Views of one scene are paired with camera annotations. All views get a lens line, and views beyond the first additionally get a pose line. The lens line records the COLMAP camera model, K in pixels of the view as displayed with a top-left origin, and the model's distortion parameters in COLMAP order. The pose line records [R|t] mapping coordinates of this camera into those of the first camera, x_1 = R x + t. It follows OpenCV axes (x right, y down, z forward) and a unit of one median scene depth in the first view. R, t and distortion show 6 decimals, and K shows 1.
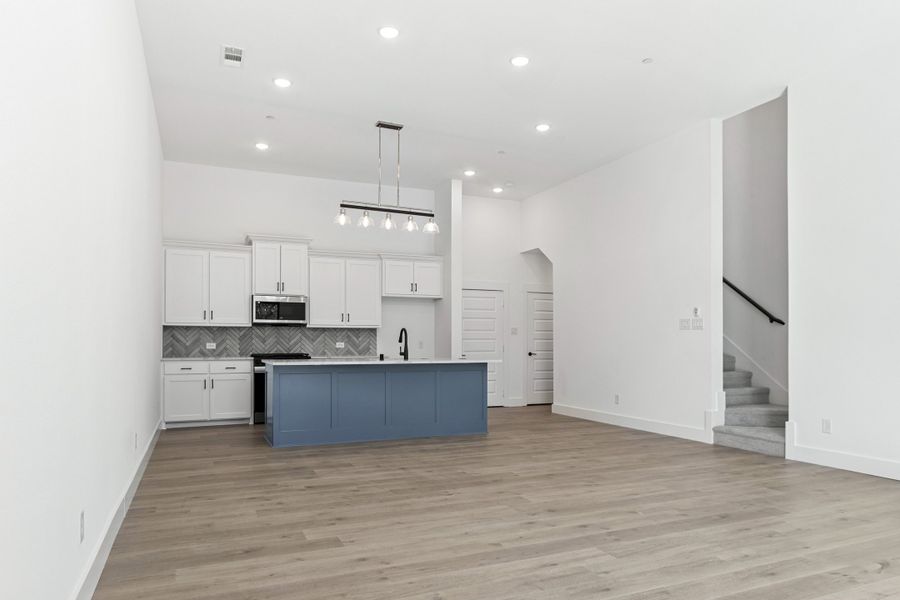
lens RADIAL K [[588.5, 0, 450.0], [0, 588.5, 300.0], [0, 0, 1]] dist [-0.007384, 0.008465]
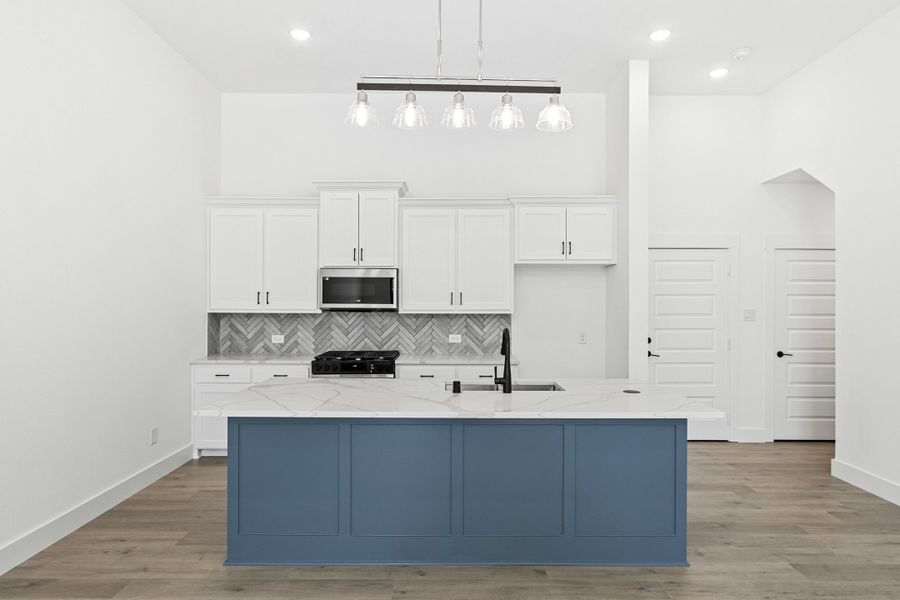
lens RADIAL K [[512.5, 0, 451.9], [0, 512.5, 296.0], [0, 0, 1]] dist [-0.004933, 0.003913]
pose [[0.919110, -0.004116, -0.393979, 0.043081], [0.028608, 0.998003, 0.056313, -0.005235], [0.392960, -0.063029, 0.917393, 0.483519]]
